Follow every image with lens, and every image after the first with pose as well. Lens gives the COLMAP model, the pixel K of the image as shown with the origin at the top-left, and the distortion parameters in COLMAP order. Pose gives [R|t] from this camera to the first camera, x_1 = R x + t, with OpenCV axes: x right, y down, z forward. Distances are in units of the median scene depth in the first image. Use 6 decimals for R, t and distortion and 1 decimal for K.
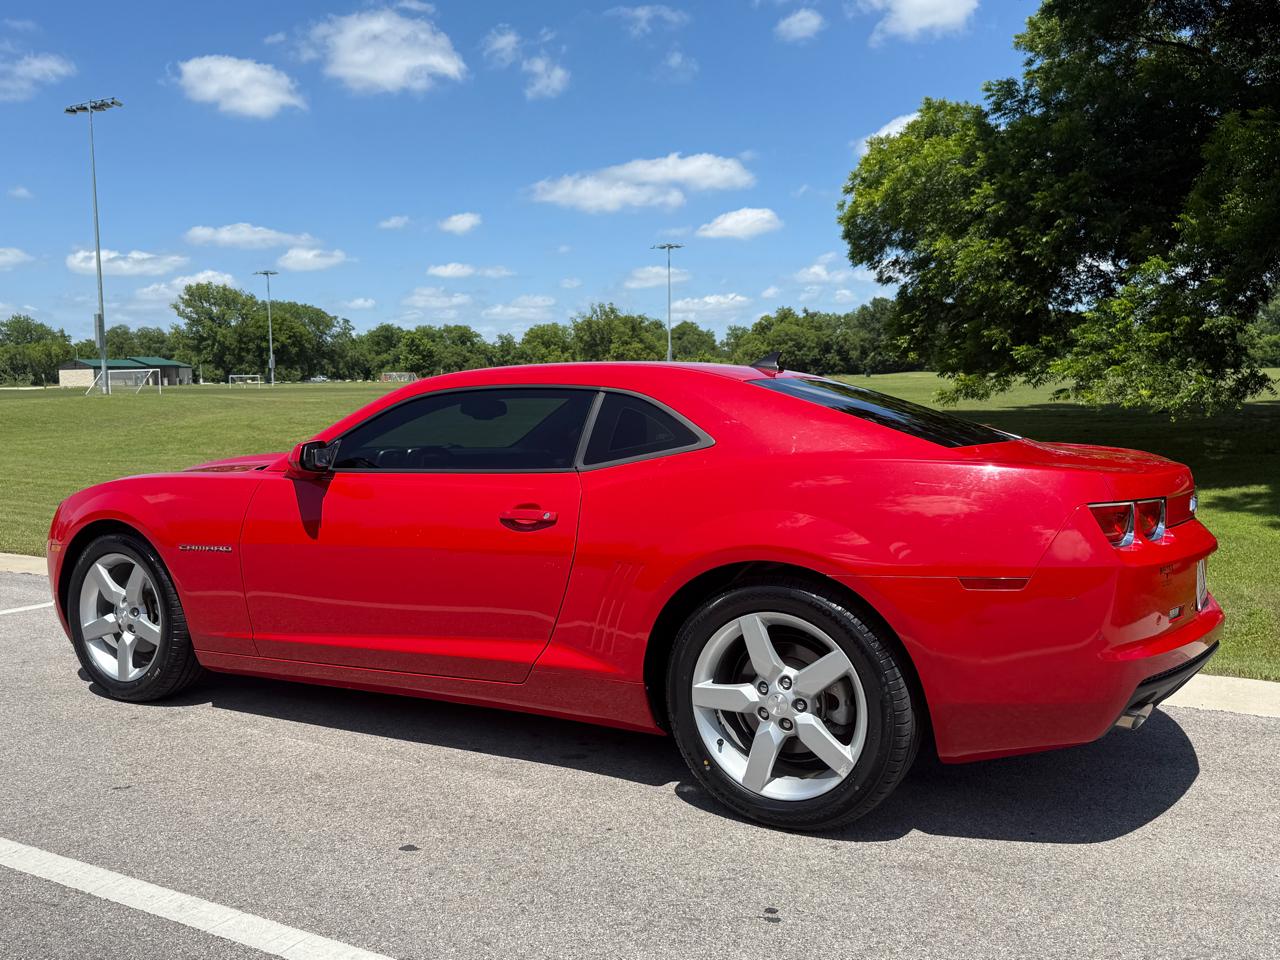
lens RADIAL K [[1075.0, 0, 637.4], [0, 1075.0, 482.9], [0, 0, 1]] dist [0.168243, -0.346976]
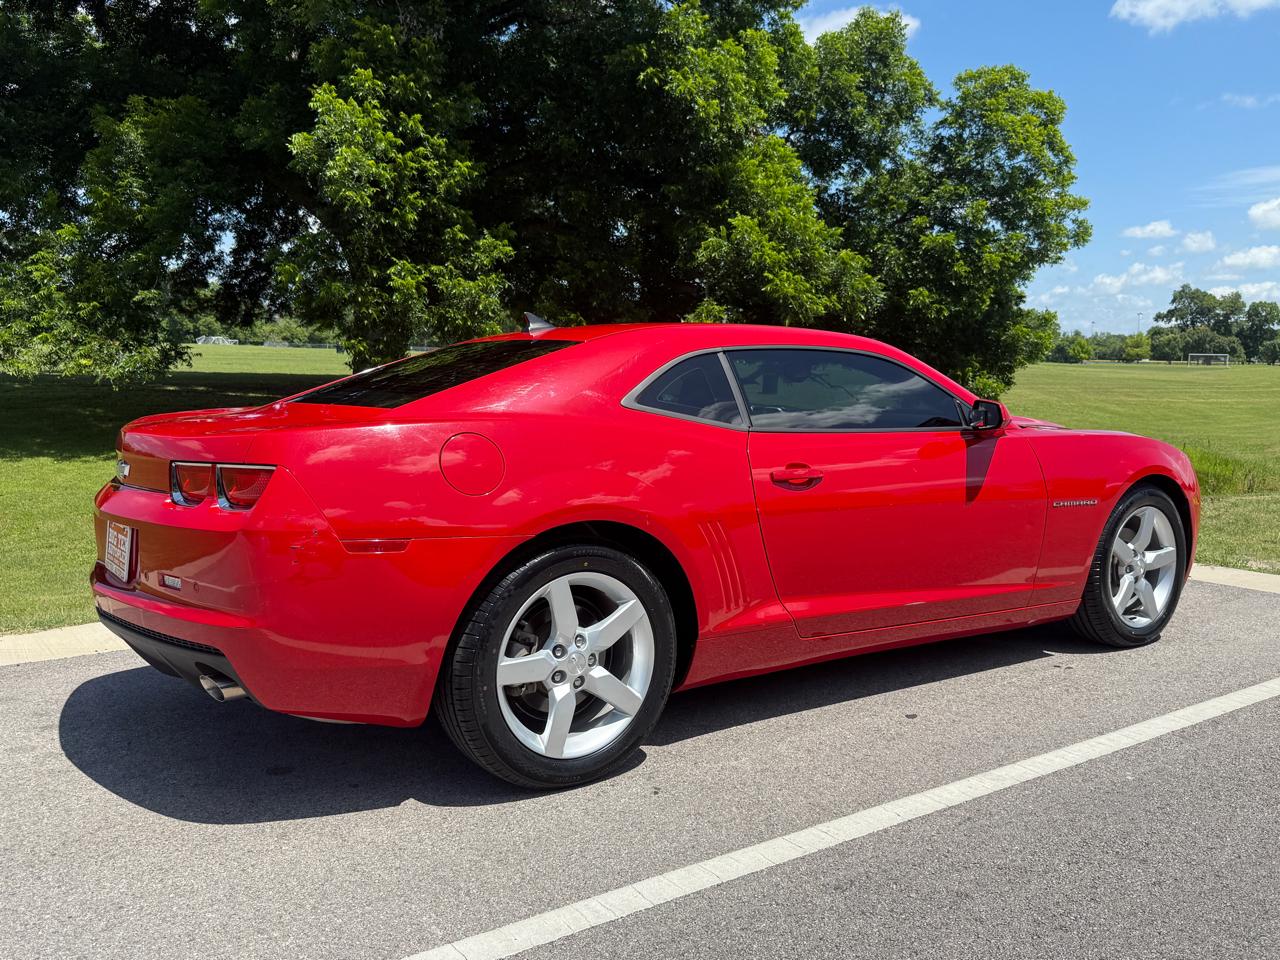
lens RADIAL K [[1081.2, 0, 641.1], [0, 1081.2, 487.5], [0, 0, 1]] dist [0.111448, -0.213490]
pose [[0.440210, -0.083289, 0.894023, -0.186443], [0.056376, 0.996288, 0.065058, -0.003908], [-0.896123, 0.021762, 0.443271, 0.091635]]
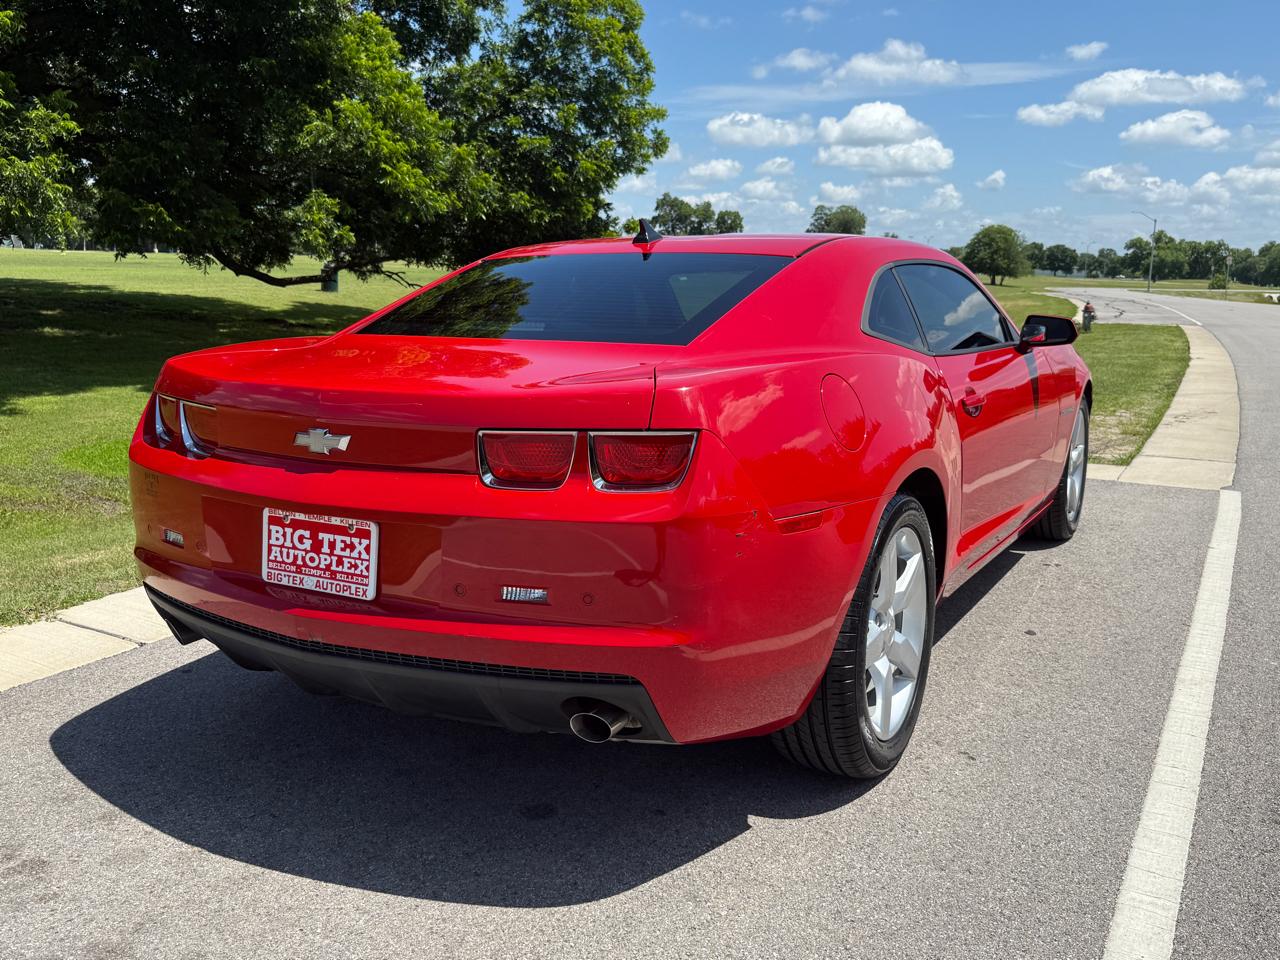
lens RADIAL K [[1081.2, 0, 641.1], [0, 1081.2, 487.5], [0, 0, 1]] dist [0.111448, -0.213490]
pose [[0.019432, -0.182221, 0.983066, -0.185506], [0.065986, 0.981341, 0.180597, -0.012097], [-0.997631, 0.061359, 0.031093, 0.180145]]
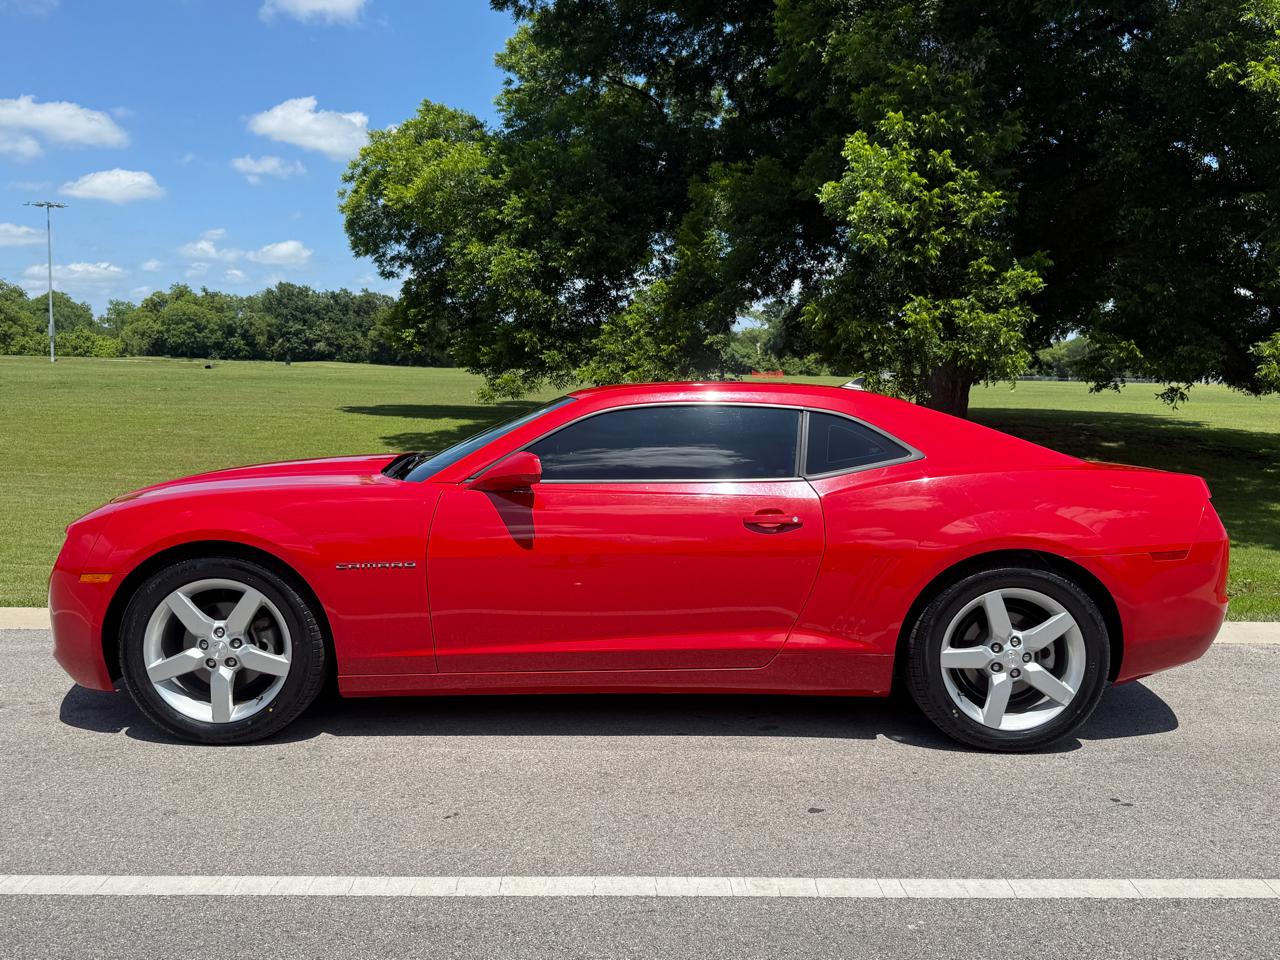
lens RADIAL K [[1081.2, 0, 641.1], [0, 1081.2, 487.5], [0, 0, 1]] dist [0.111448, -0.213490]
pose [[0.861066, -0.020061, 0.508098, -0.121226], [0.013475, 0.999771, 0.016638, -0.003741], [-0.508315, -0.007480, 0.861139, 0.013161]]
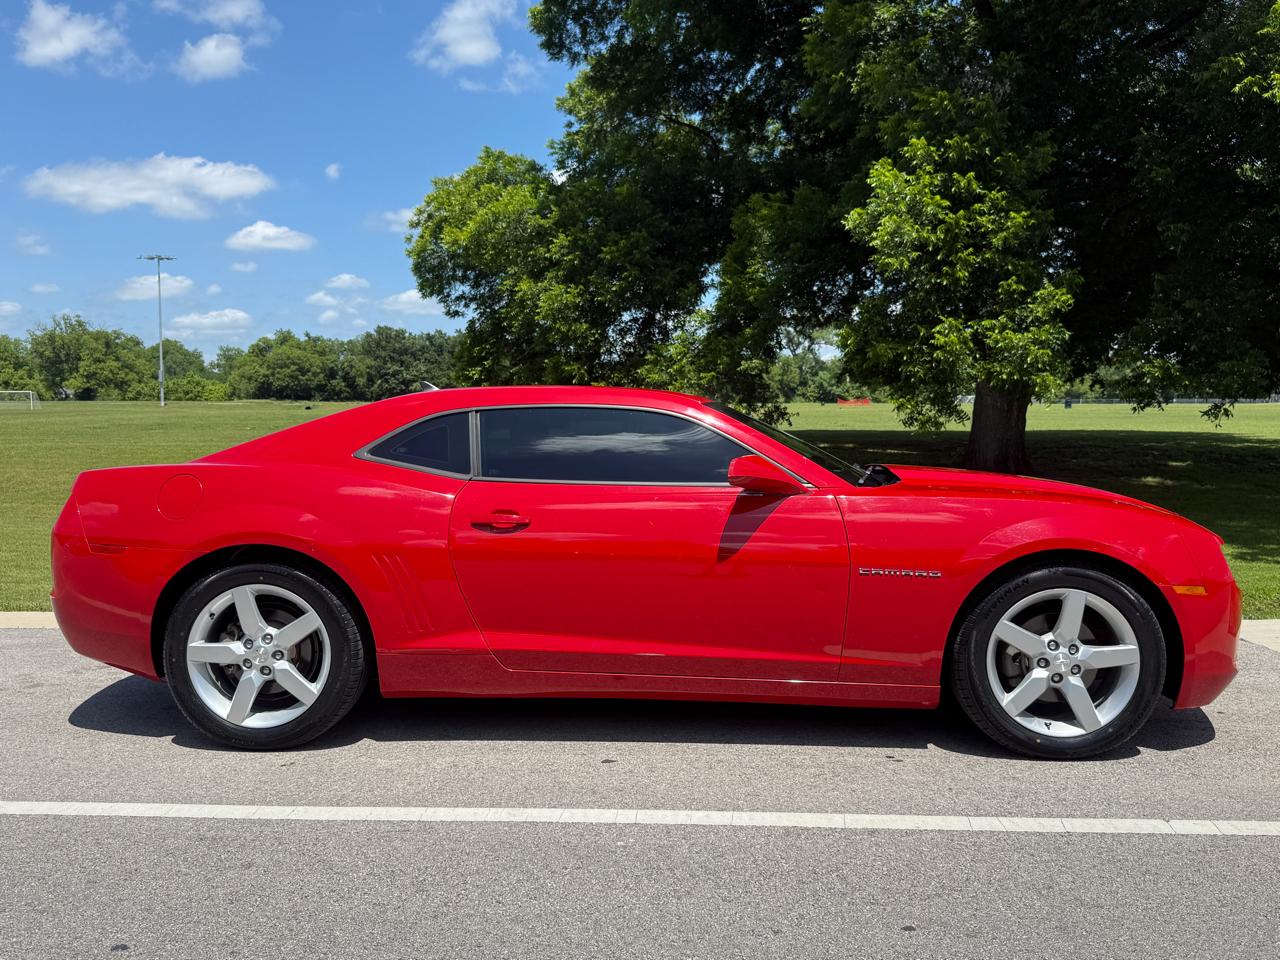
lens RADIAL K [[1075.0, 0, 637.4], [0, 1075.0, 482.9], [0, 0, 1]] dist [0.168243, -0.346976]
pose [[0.901536, -0.017099, 0.432365, -0.093812], [0.028067, 0.999425, -0.018999, 0.003389], [-0.431792, 0.029264, 0.901498, -0.025051]]
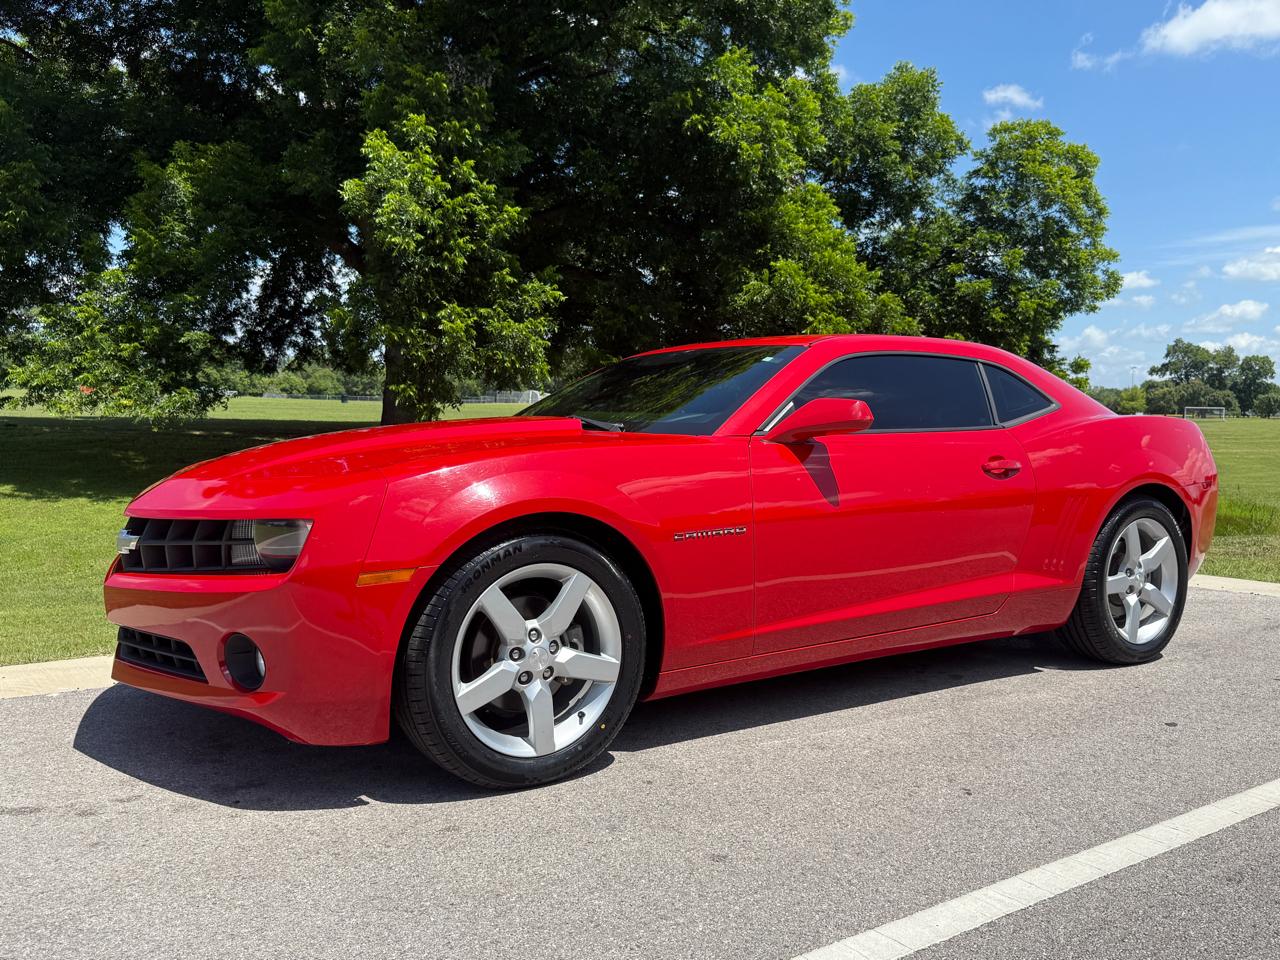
lens RADIAL K [[1081.2, 0, 641.1], [0, 1081.2, 487.5], [0, 0, 1]] dist [0.111448, -0.213490]
pose [[0.438285, -0.040125, 0.897940, -0.200913], [0.053949, 0.998376, 0.018281, 0.001581], [-0.897216, 0.040431, 0.439738, 0.125951]]
